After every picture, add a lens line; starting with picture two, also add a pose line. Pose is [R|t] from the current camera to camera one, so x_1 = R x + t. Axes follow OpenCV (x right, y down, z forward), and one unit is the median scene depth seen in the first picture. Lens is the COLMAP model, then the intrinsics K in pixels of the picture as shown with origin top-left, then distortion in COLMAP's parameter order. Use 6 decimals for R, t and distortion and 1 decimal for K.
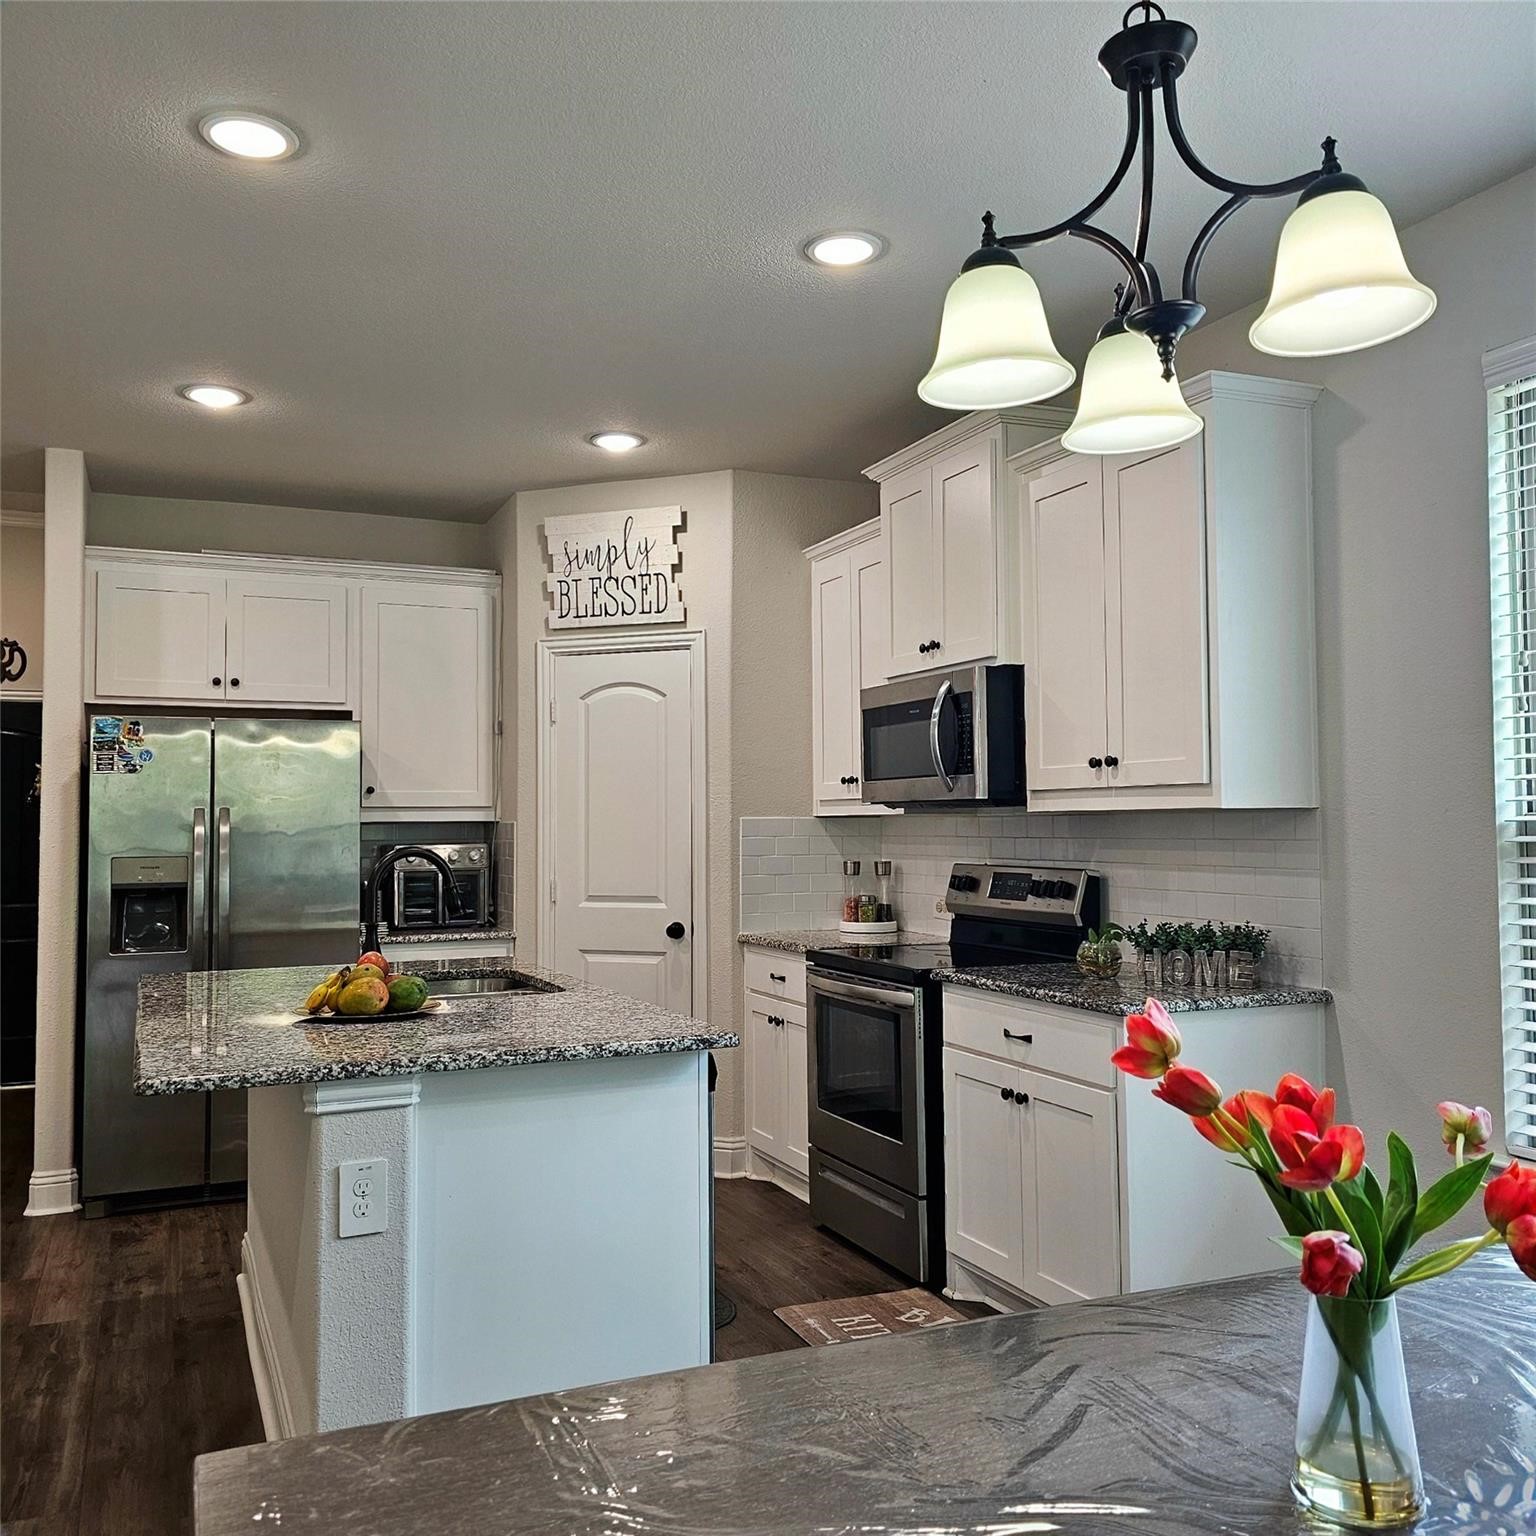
lens RADIAL K [[1372.9, 0, 768.0], [0, 1372.9, 768.0], [0, 0, 1]] dist [0.040291, -0.056394]
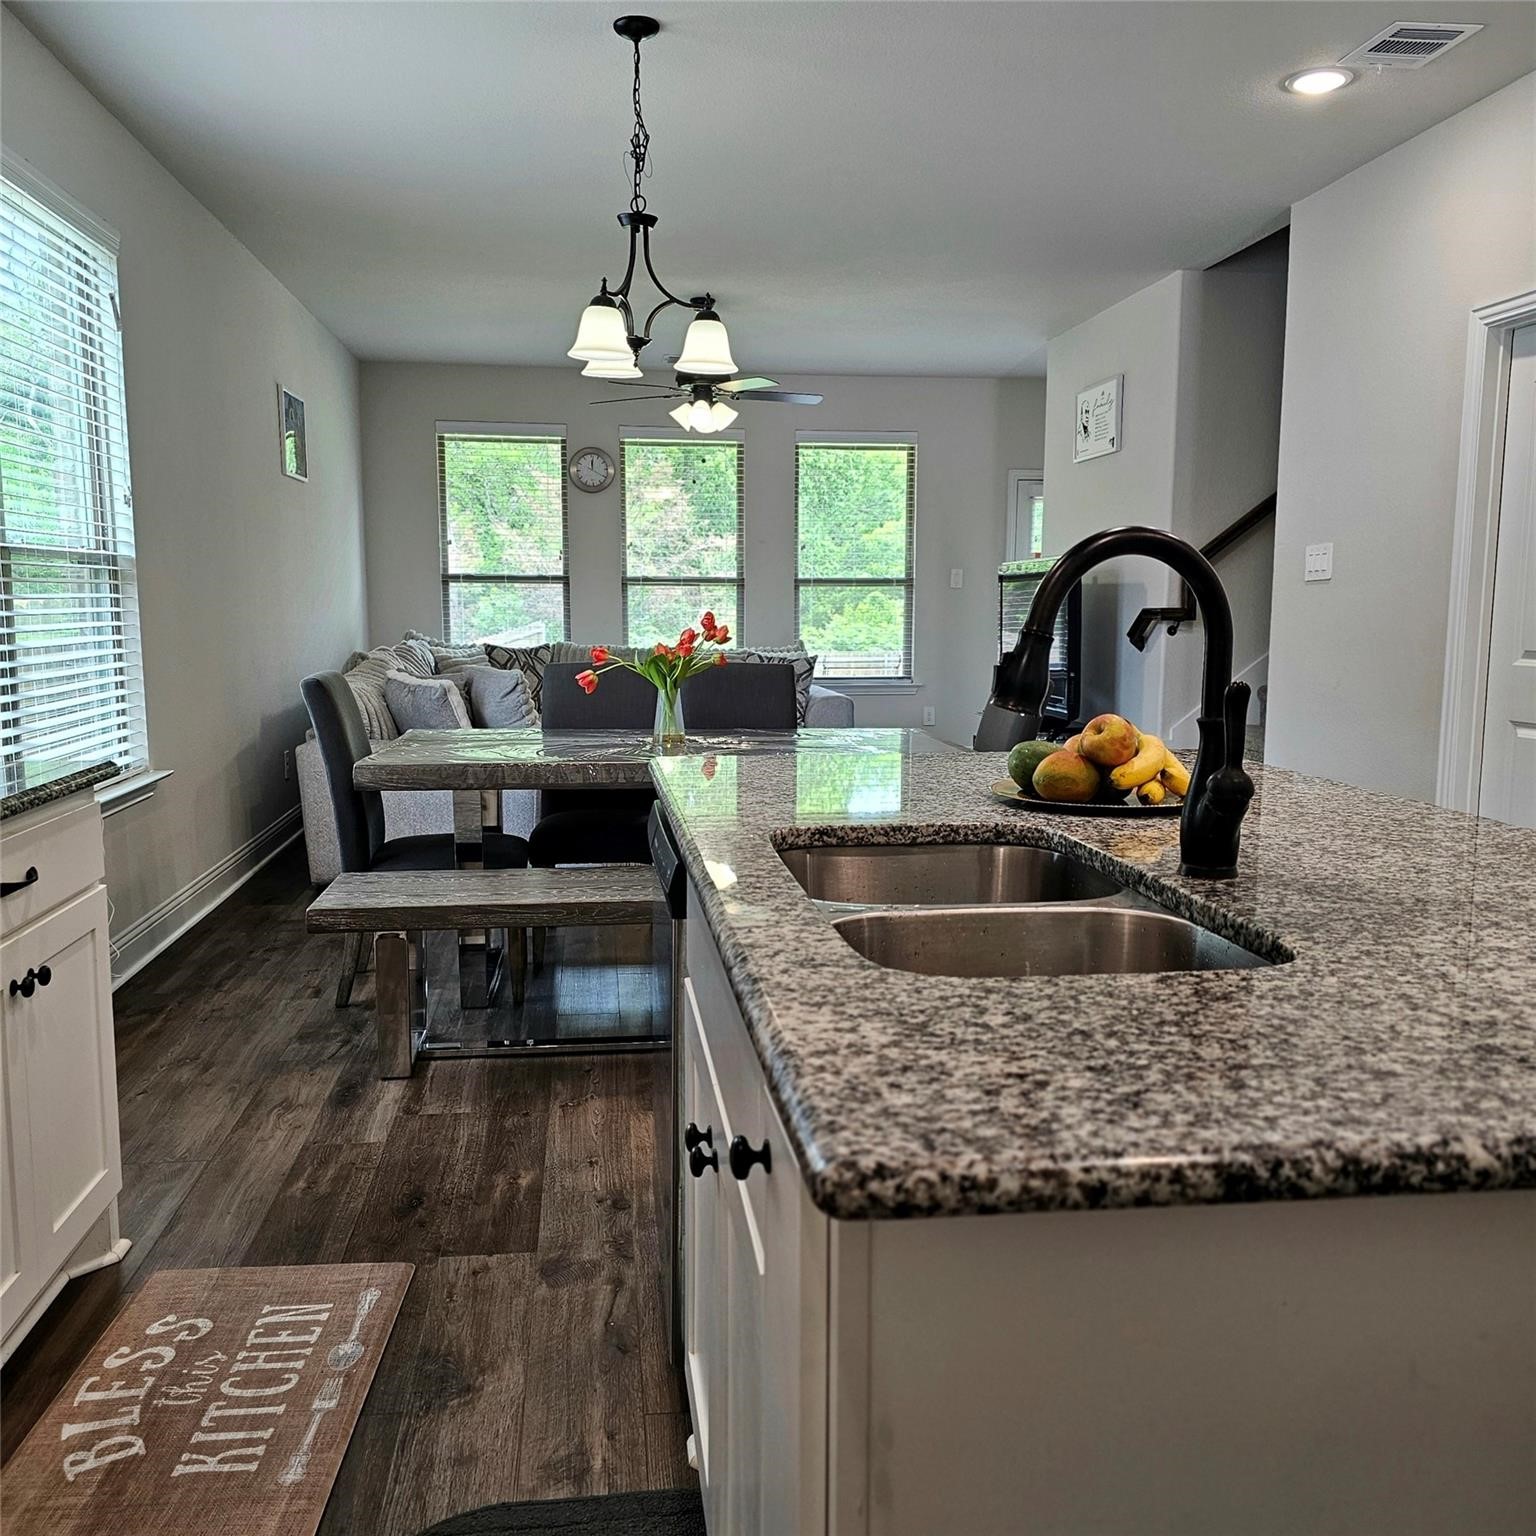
lens RADIAL K [[1378.6, 0, 768.0], [0, 1378.6, 768.0], [0, 0, 1]] dist [0.041263, 0.009087]
pose [[-0.957517, -0.034556, 0.286298, -0.218574], [-0.011776, 0.996652, 0.080909, 0.073102], [-0.288136, 0.074100, -0.954718, 1.116513]]
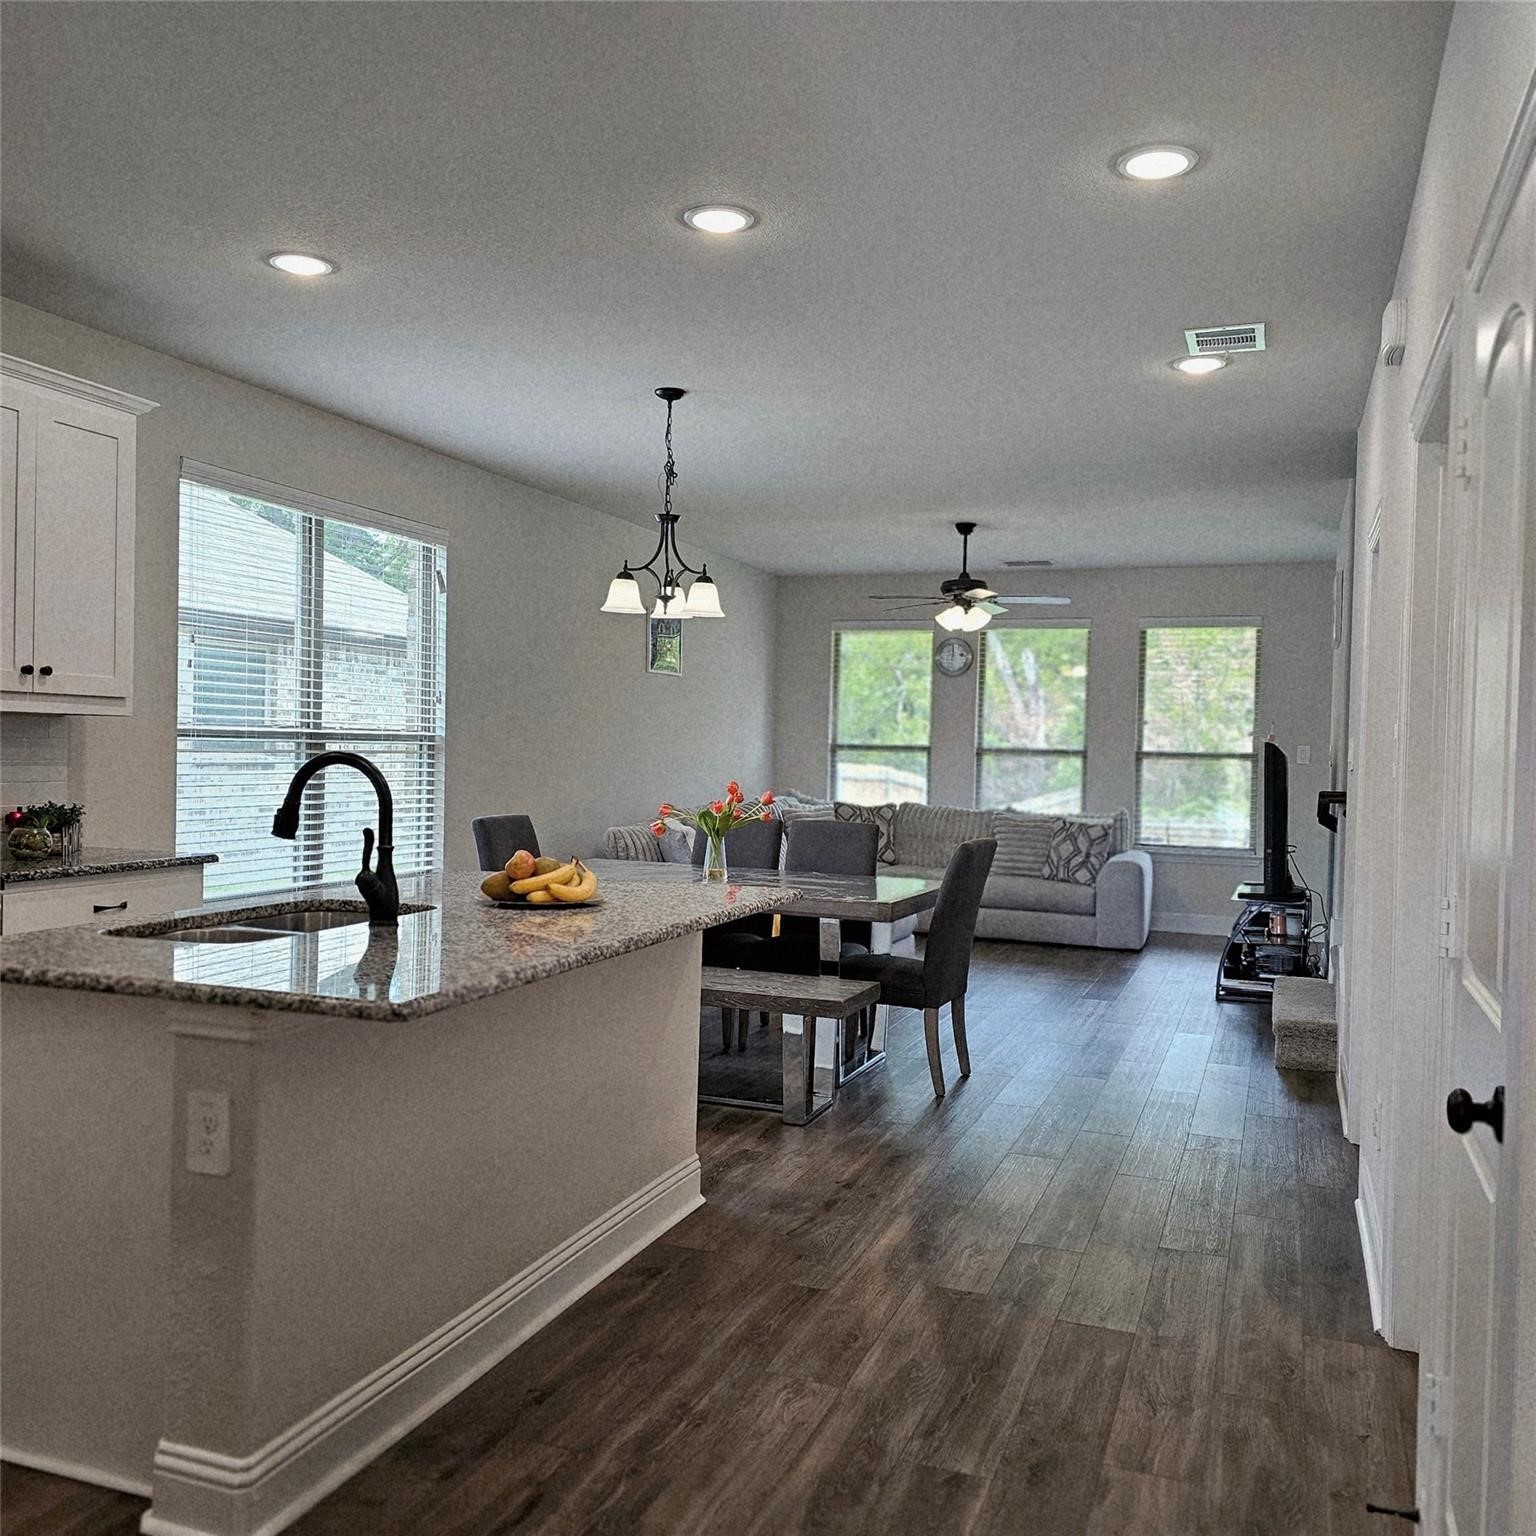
lens RADIAL K [[1376.9, 0, 768.0], [0, 1376.9, 768.0], [0, 0, 1]] dist [0.083892, -0.001418]
pose [[-0.710125, -0.022825, 0.703706, -0.804007], [-0.050145, 0.998576, -0.018213, 0.053659], [-0.702288, -0.048221, -0.710258, 1.115200]]
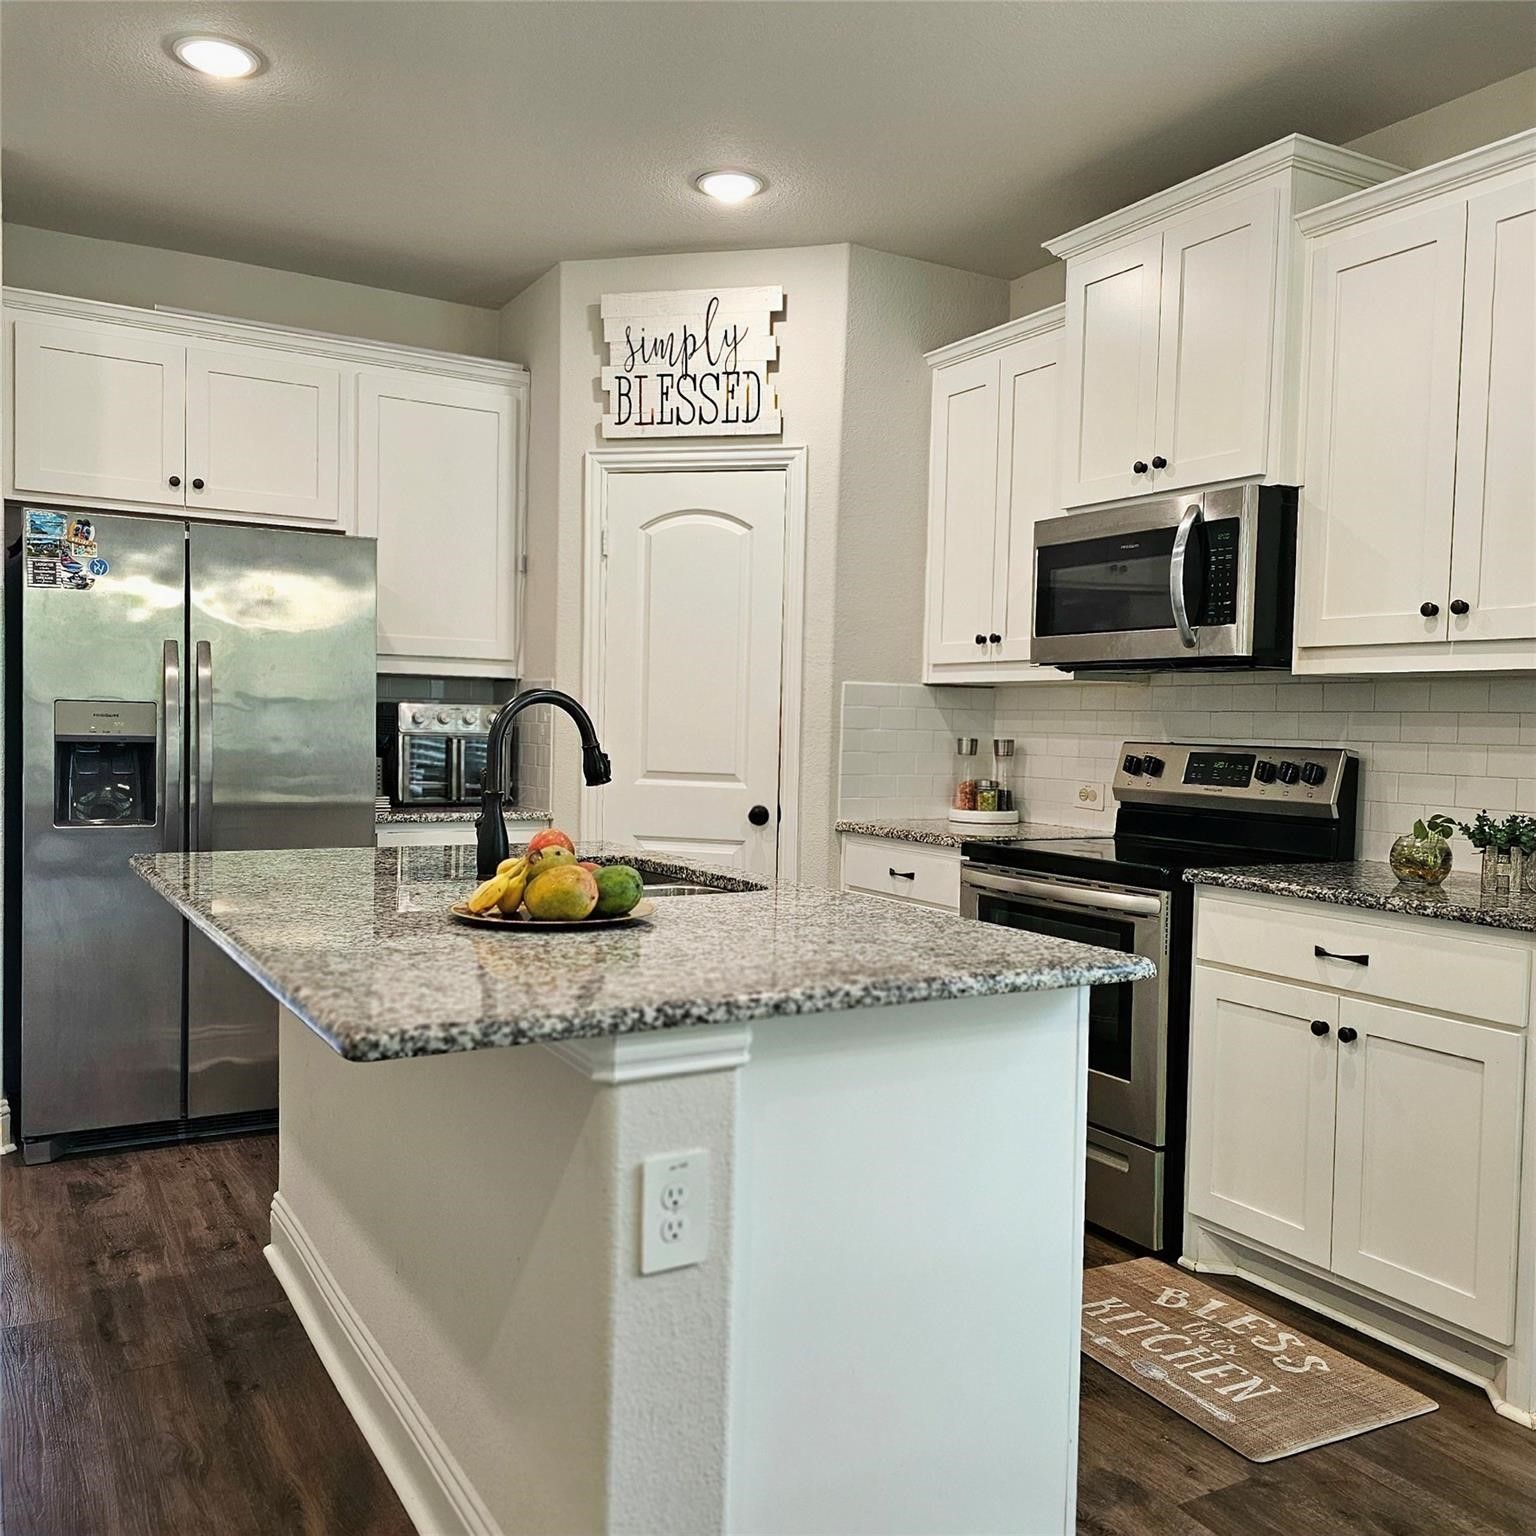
lens RADIAL K [[1377.7, 0, 776.2], [0, 1377.7, 791.3], [0, 0, 1]] dist [0.015593, -0.002025]
pose [[0.993091, 0.025330, 0.114581, -0.173341], [-0.035789, 0.995284, 0.090165, 0.033018], [-0.111757, -0.093643, 0.989314, 0.207770]]
